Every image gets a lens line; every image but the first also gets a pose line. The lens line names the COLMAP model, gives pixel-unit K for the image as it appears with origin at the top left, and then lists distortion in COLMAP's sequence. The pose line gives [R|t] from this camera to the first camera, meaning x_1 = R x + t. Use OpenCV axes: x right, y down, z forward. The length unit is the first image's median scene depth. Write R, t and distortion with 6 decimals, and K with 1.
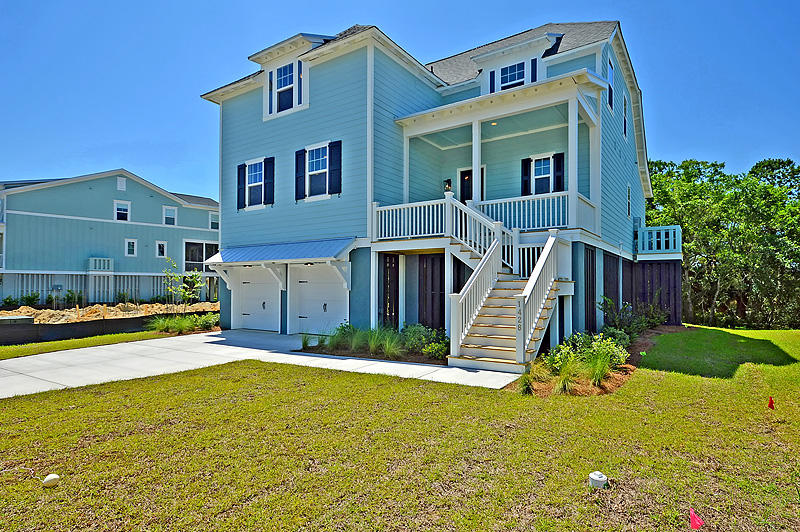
lens RADIAL K [[444.6, 0, 397.5], [0, 444.6, 261.9], [0, 0, 1]] dist [0.080802, 0.000852]
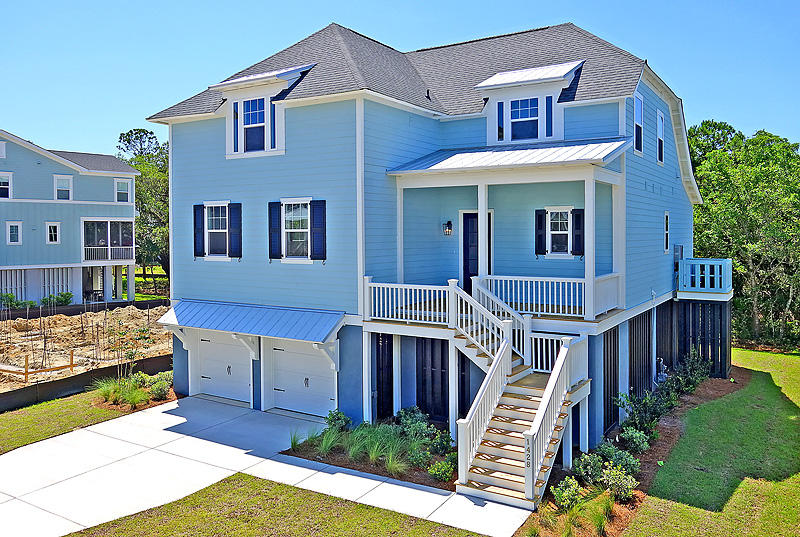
lens RADIAL K [[643.2, 0, 368.6], [0, 643.2, 244.9], [0, 0, 1]] dist [0.055733, -0.011944]
pose [[0.999926, -0.011788, 0.002946, -0.047498], [0.011611, 0.998467, 0.054128, -0.248405], [-0.003580, -0.054089, 0.998530, -0.241251]]
